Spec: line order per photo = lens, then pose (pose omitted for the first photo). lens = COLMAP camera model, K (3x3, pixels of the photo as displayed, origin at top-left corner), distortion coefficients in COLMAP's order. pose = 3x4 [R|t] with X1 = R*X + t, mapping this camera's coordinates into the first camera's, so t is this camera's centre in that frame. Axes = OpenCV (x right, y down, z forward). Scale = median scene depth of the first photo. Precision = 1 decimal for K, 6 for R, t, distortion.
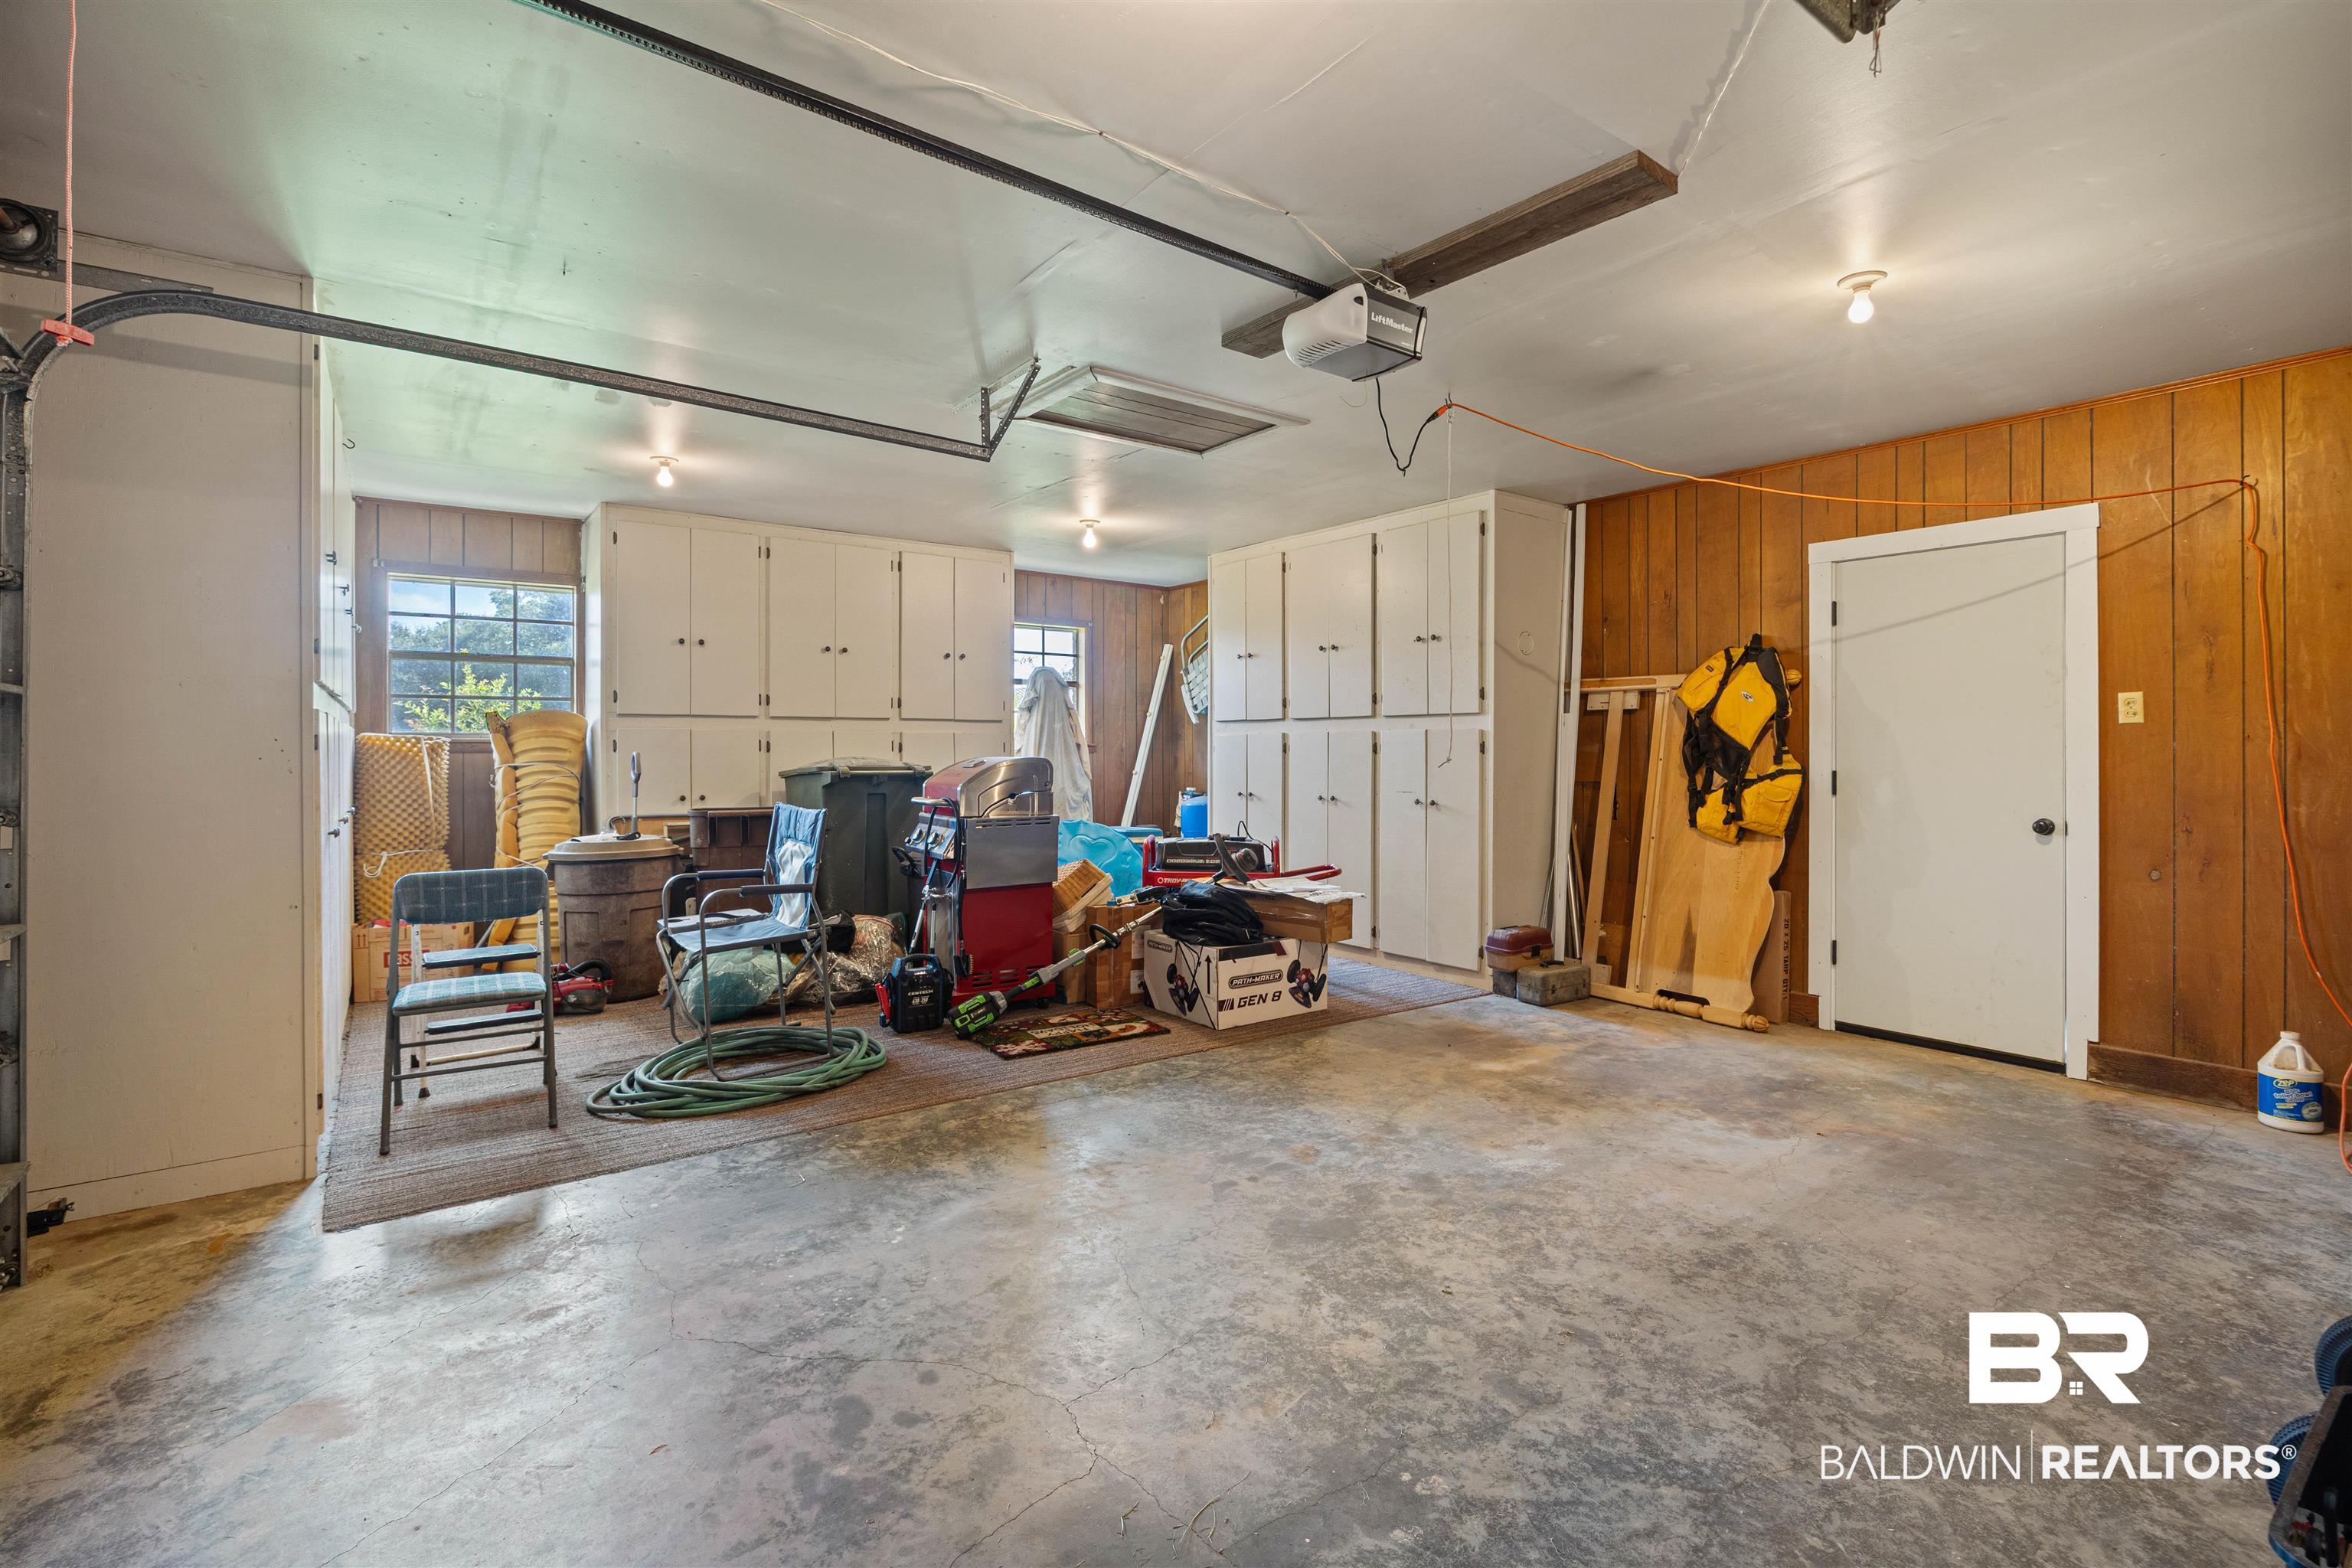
lens RADIAL K [[1071.6, 0, 1176.2], [0, 1071.6, 761.9], [0, 0, 1]] dist [-0.002501, 0.000737]
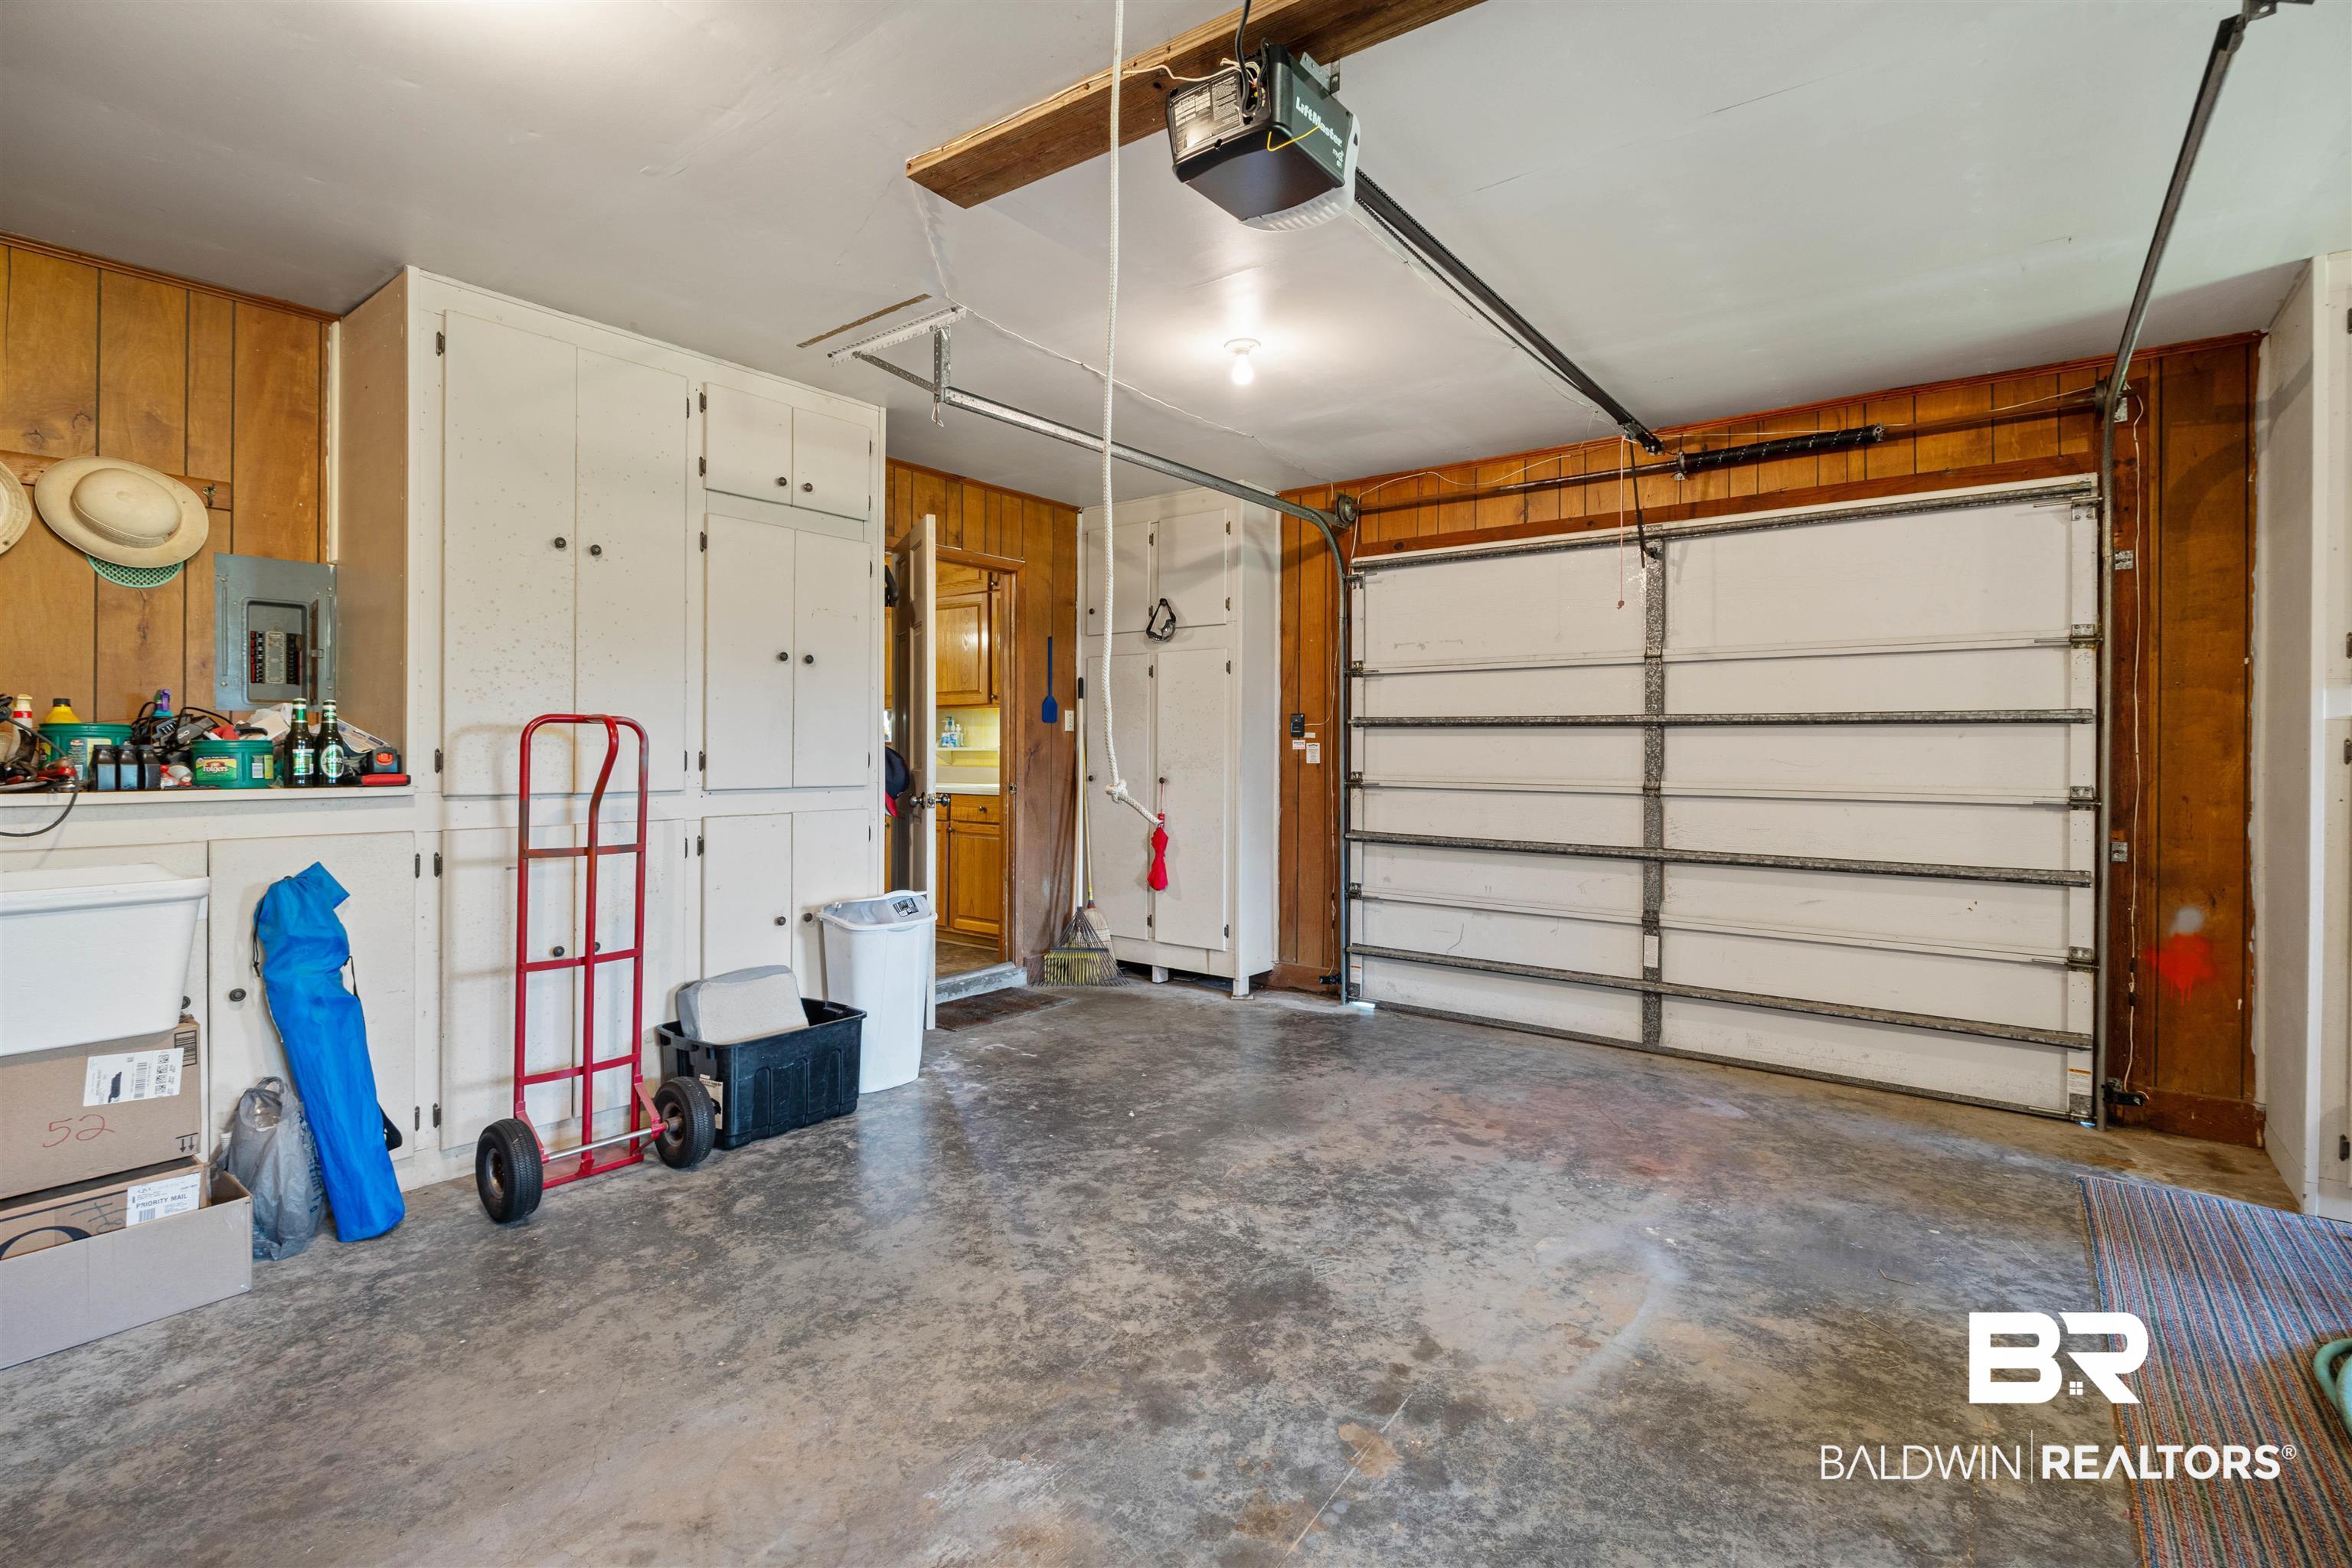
lens RADIAL K [[1071.6, 0, 1175.2], [0, 1071.6, 760.7], [0, 0, 1]] dist [-0.002501, 0.000737]
pose [[-0.961325, -0.004391, -0.275380, 0.492110], [-0.010285, 0.999748, 0.019963, -0.021883], [0.275223, 0.022023, -0.961128, 1.964622]]
